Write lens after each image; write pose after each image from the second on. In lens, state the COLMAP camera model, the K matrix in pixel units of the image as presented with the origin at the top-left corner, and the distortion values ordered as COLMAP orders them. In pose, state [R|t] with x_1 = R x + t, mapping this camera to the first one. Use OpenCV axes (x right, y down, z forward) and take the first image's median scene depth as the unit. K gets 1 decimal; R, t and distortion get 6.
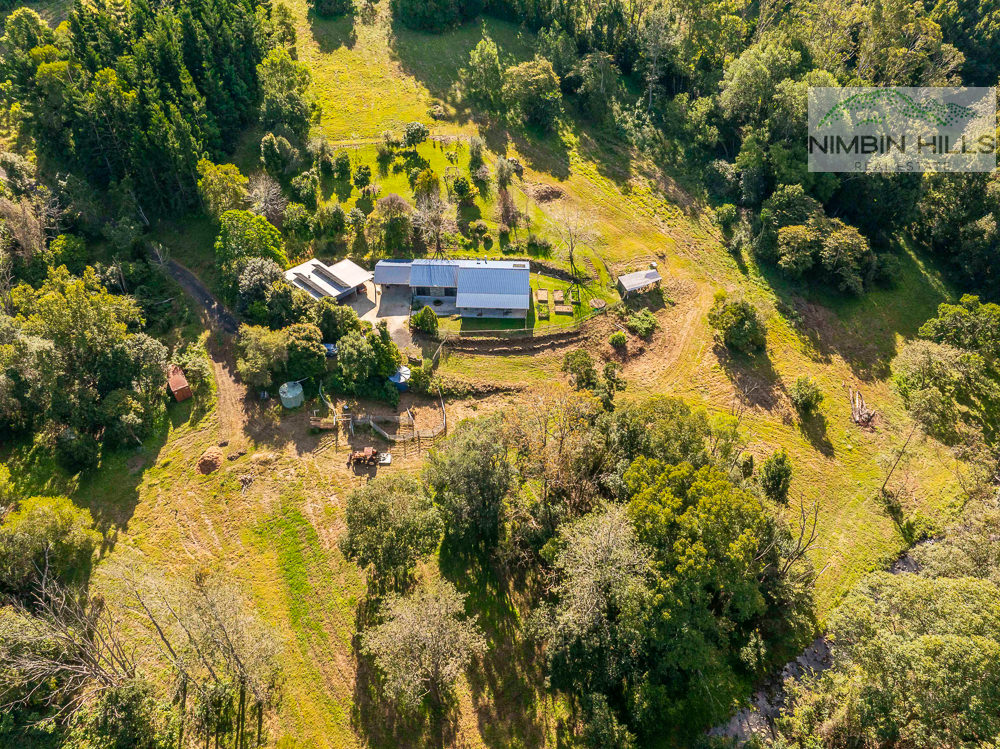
lens RADIAL K [[703.3, 0, 496.3], [0, 703.3, 380.4], [0, 0, 1]] dist [-0.050309, 0.018609]
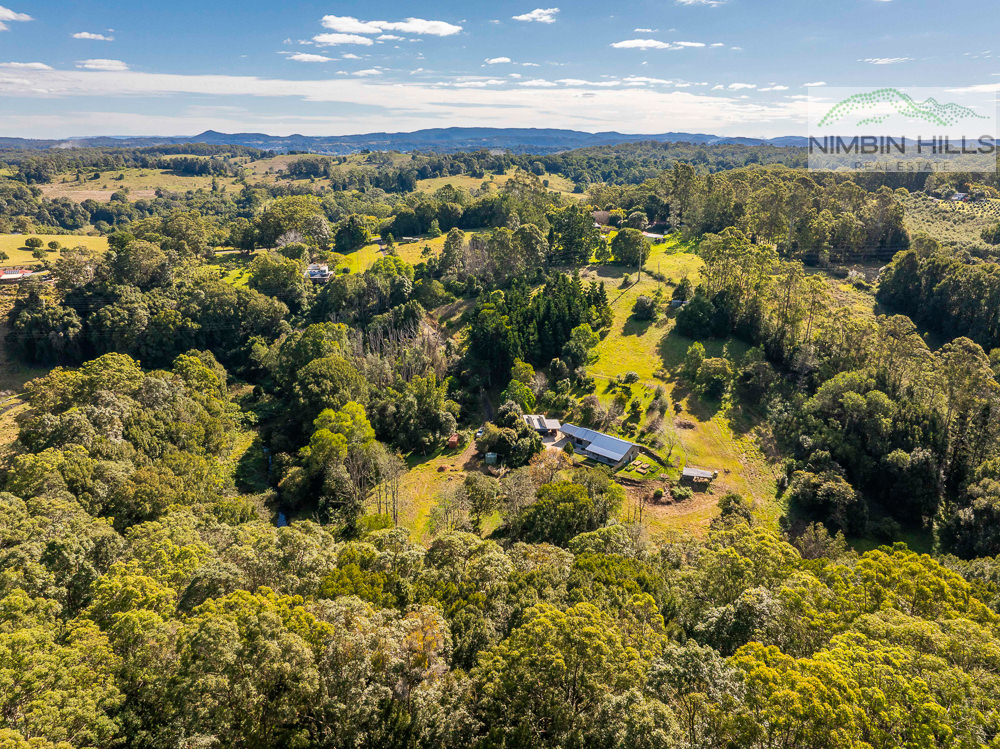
lens RADIAL K [[703.3, 0, 502.3], [0, 703.3, 374.0], [0, 0, 1]] dist [-0.050309, 0.018609]
pose [[0.762743, 0.200078, -0.614973, 0.802302], [-0.450192, 0.846961, -0.282814, 0.321634], [0.464273, 0.492570, 0.736088, -0.522367]]
